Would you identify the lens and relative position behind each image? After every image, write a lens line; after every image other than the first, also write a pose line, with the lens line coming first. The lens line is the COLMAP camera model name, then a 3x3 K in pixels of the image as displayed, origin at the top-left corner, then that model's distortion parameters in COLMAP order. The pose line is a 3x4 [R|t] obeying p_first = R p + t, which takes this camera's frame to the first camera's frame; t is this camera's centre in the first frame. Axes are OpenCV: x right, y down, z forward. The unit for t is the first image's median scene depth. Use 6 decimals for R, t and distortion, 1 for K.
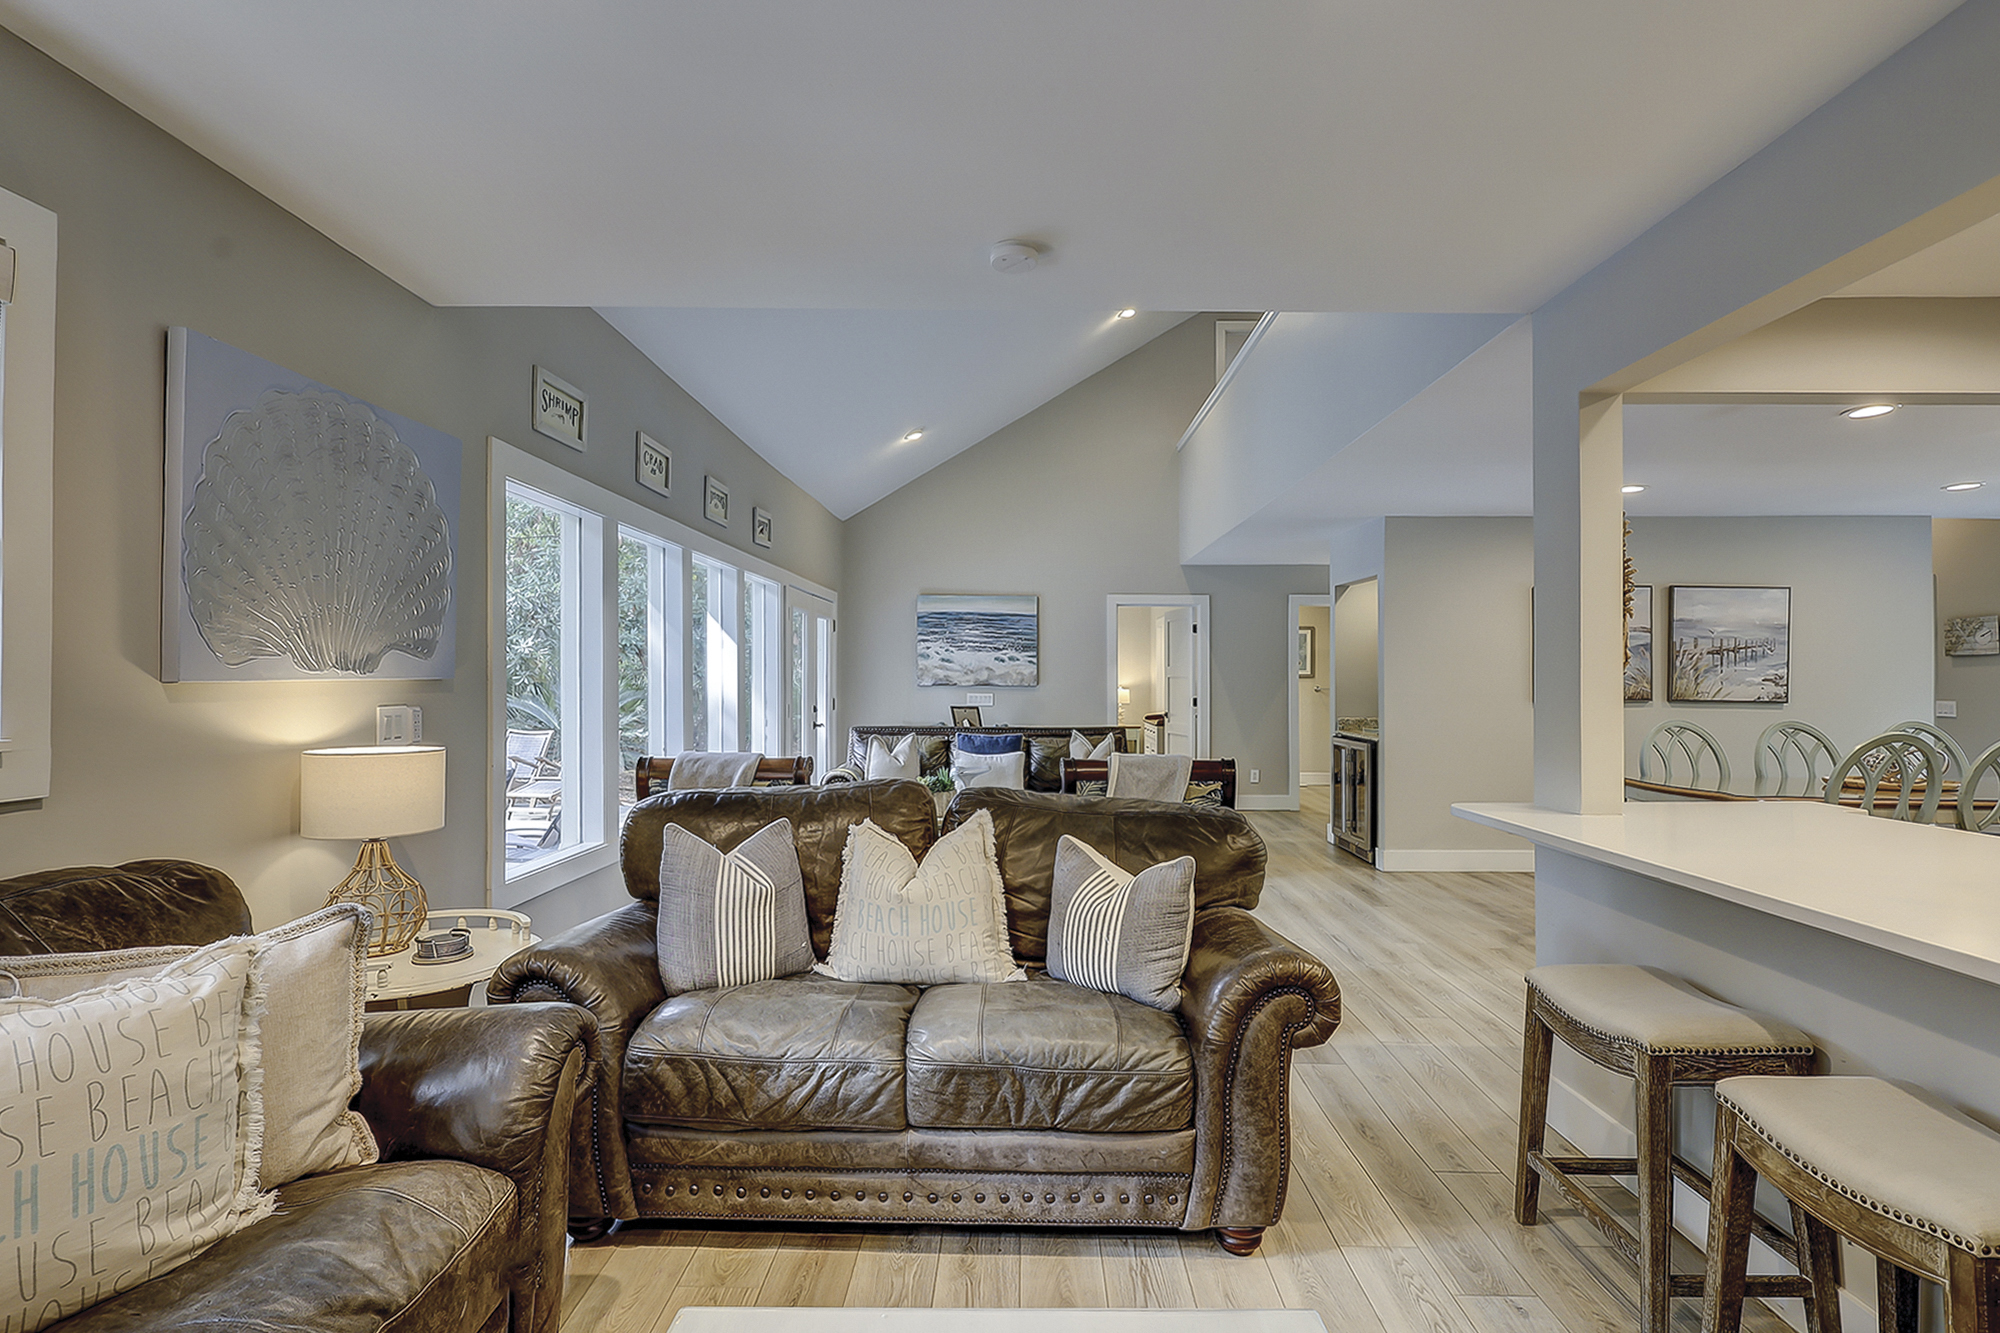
lens RADIAL K [[981.3, 0, 983.1], [0, 981.3, 669.1], [0, 0, 1]] dist [-0.007924, 0.000538]
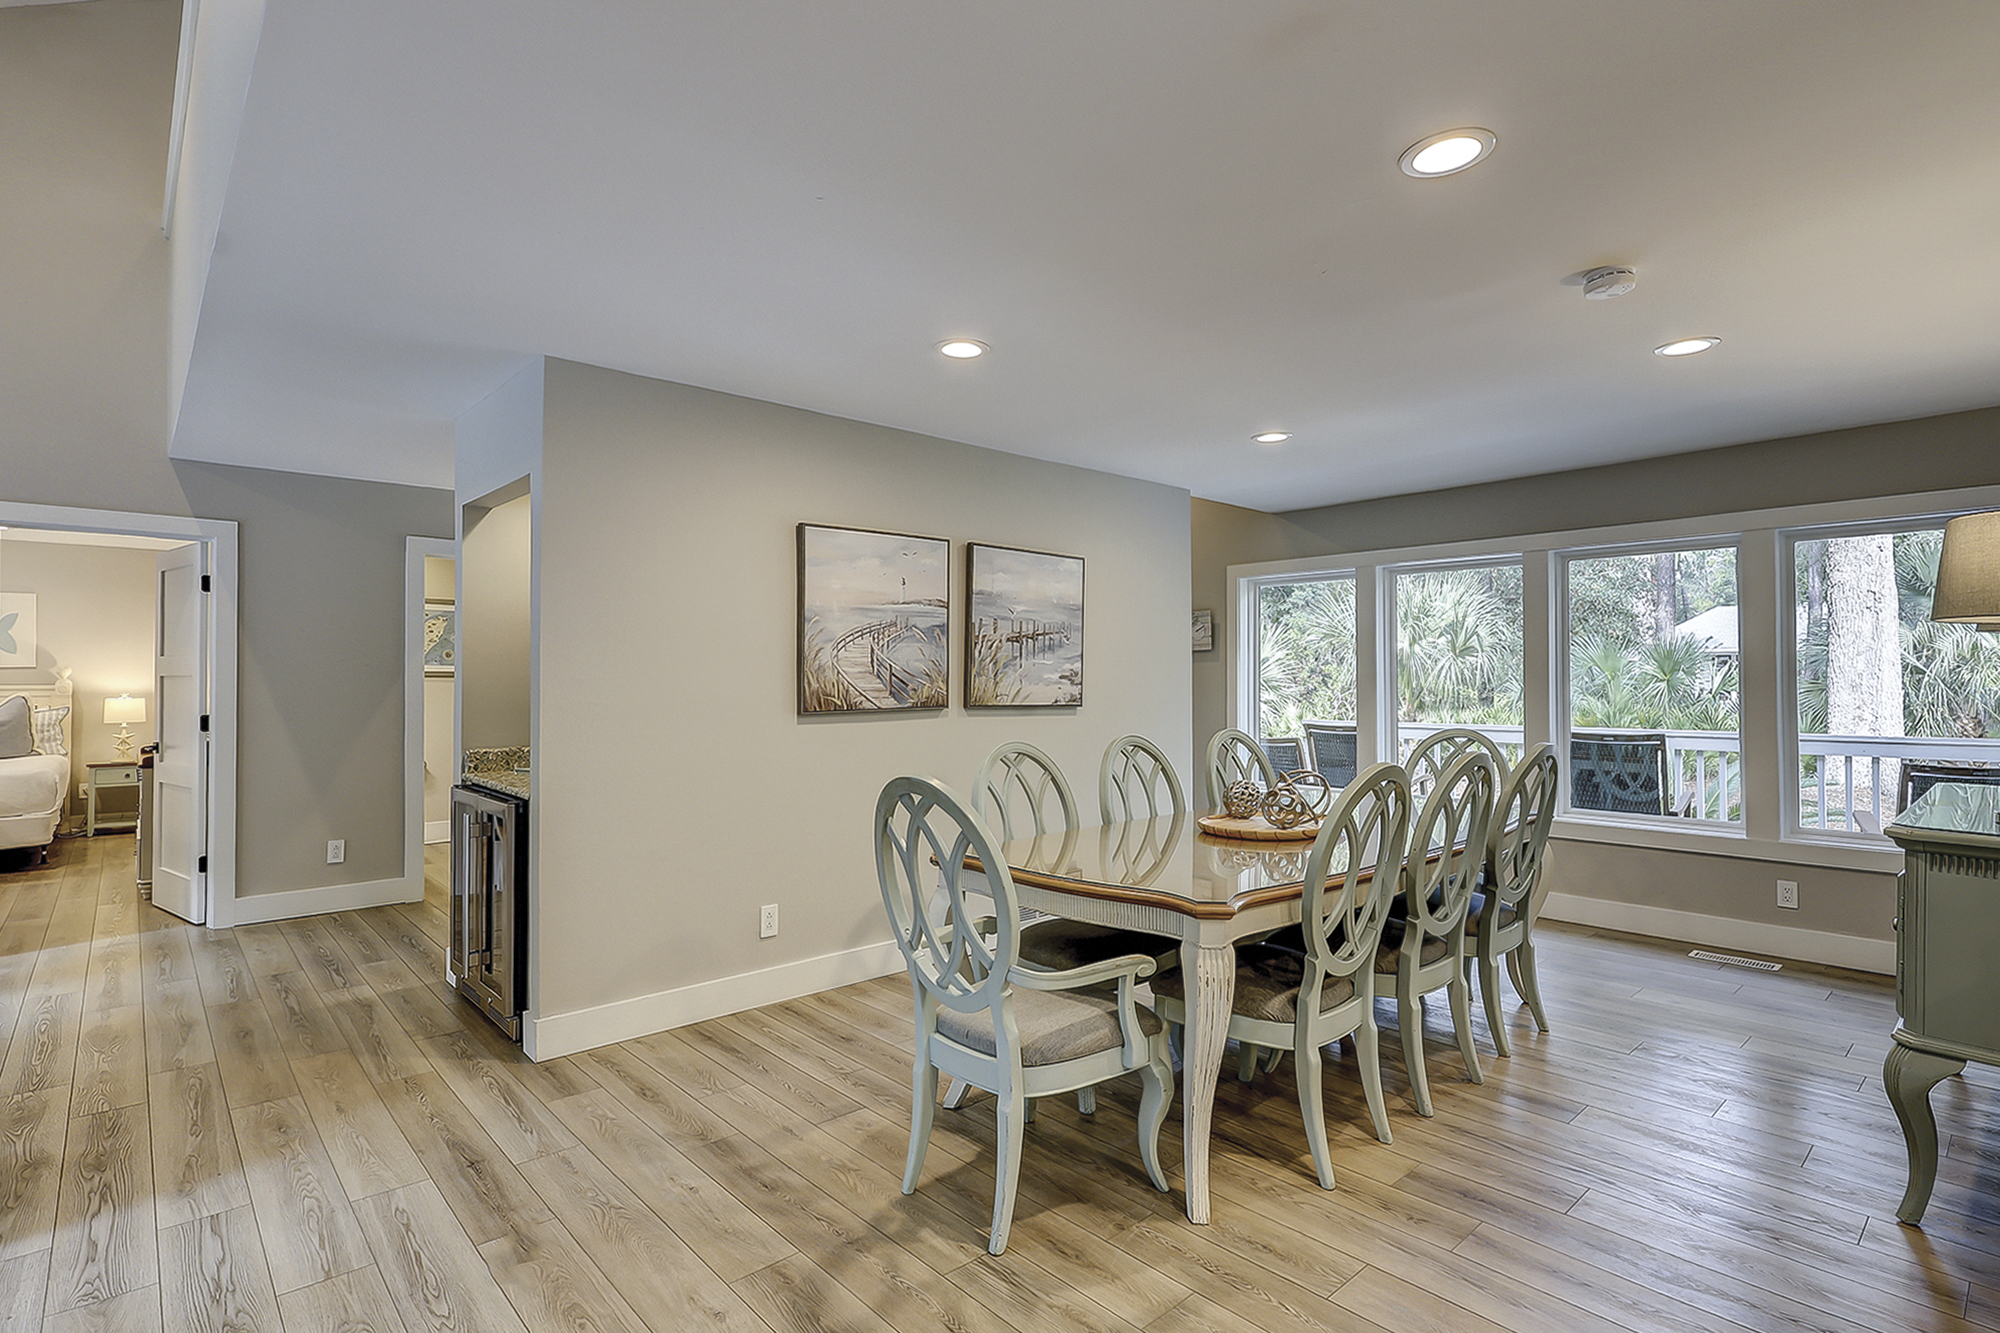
lens RADIAL K [[981.3, 0, 993.0], [0, 981.3, 665.2], [0, 0, 1]] dist [-0.007924, 0.000538]
pose [[0.723894, 0.005486, 0.689889, 0.234608], [-0.001871, 0.999980, -0.005990, 0.006481], [-0.689908, 0.003045, 0.723890, 0.483401]]
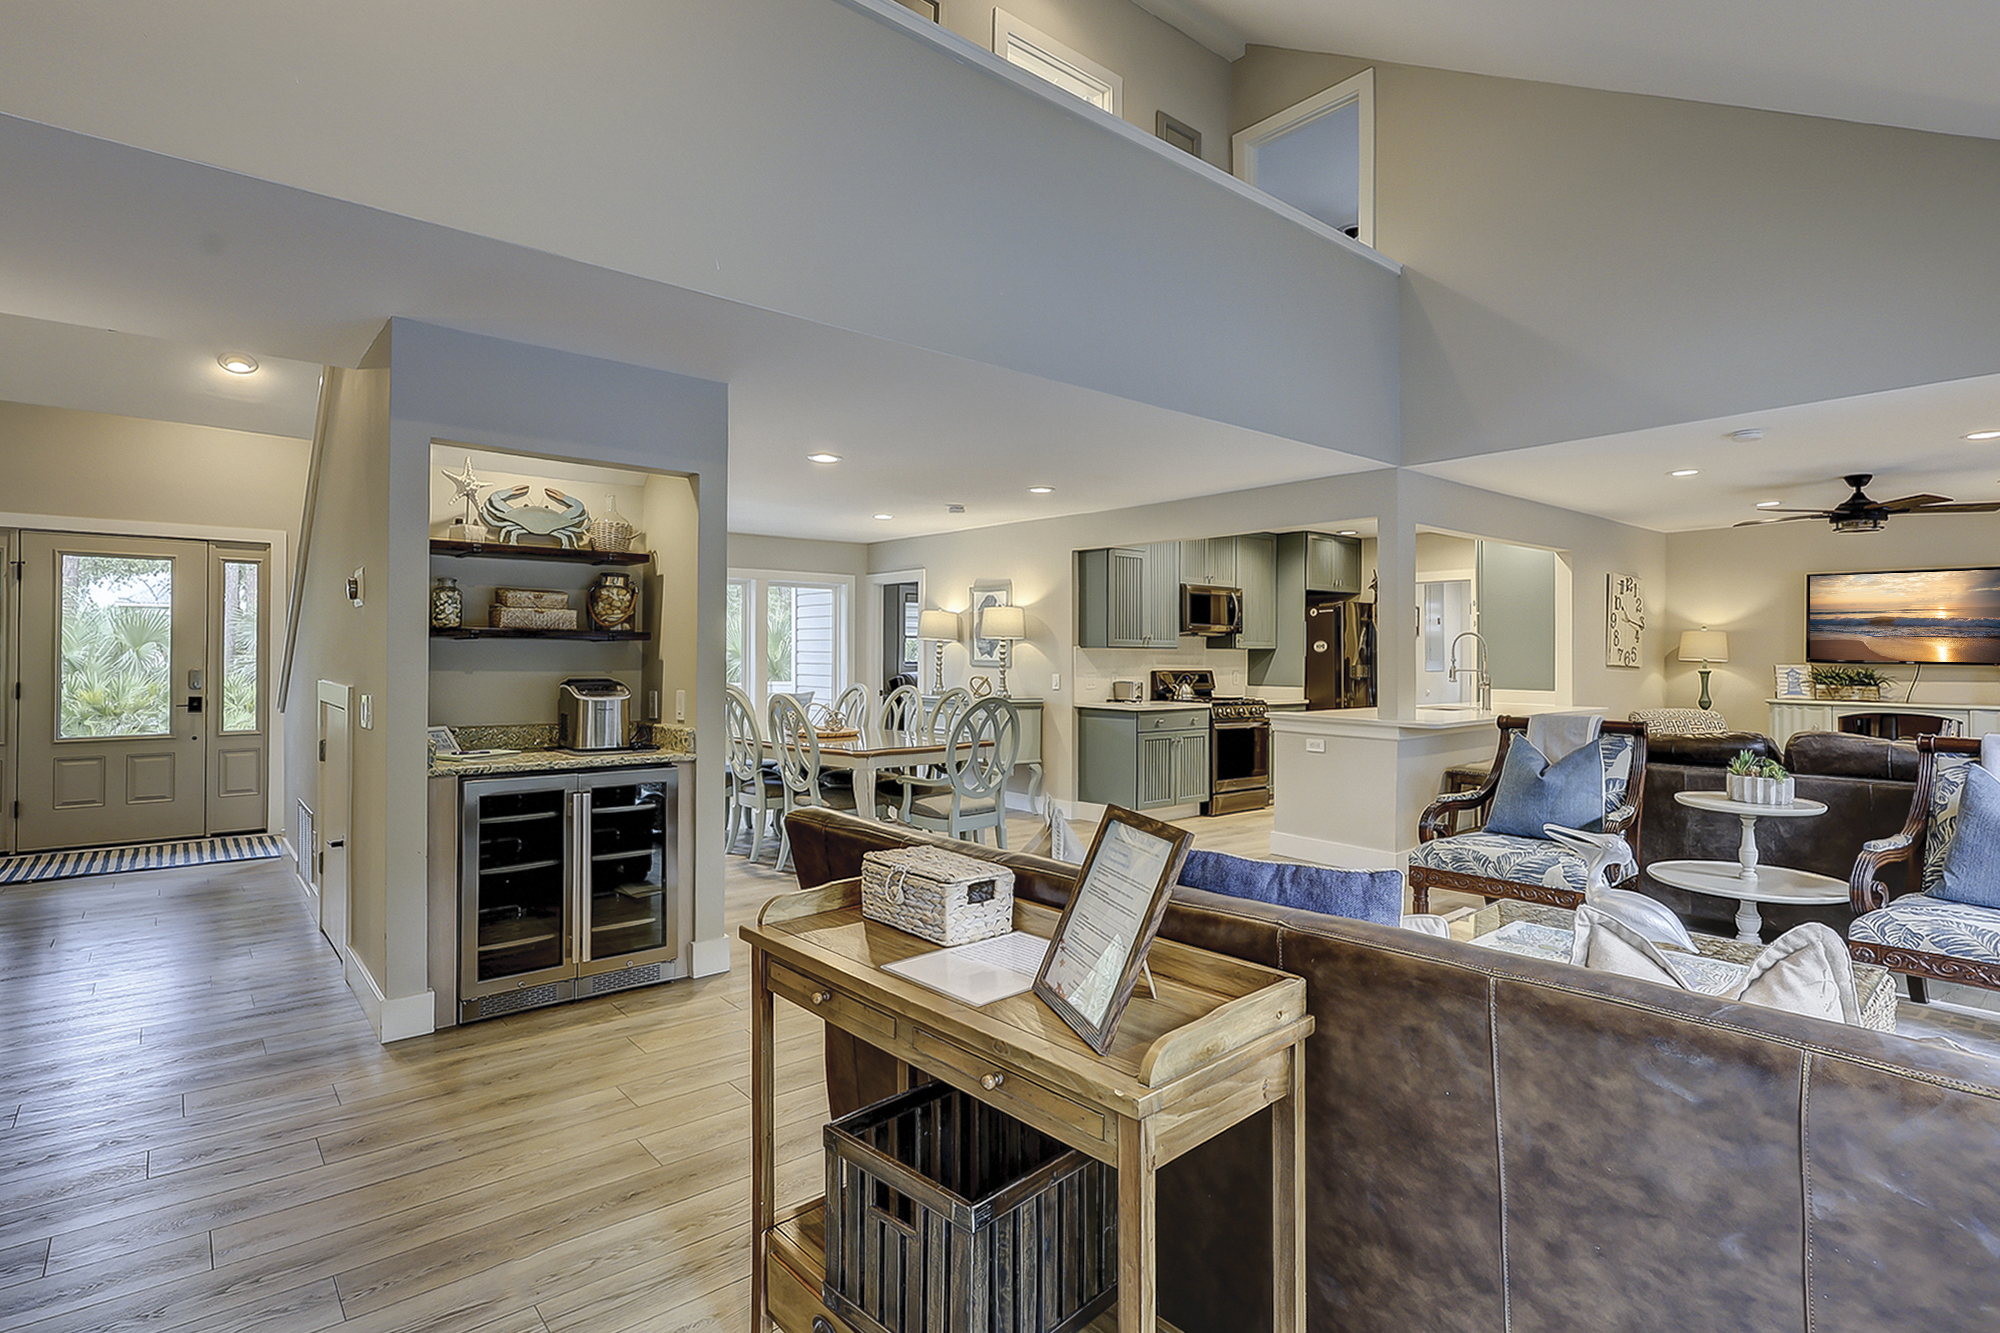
lens RADIAL K [[981.3, 0, 1012.7], [0, 981.3, 650.0], [0, 0, 1]] dist [-0.007924, 0.000538]
pose [[-0.673479, -0.004480, 0.739193, -0.172256], [-0.013010, 0.999899, -0.005794, 0.008572], [-0.739092, -0.013519, -0.673469, 1.320569]]
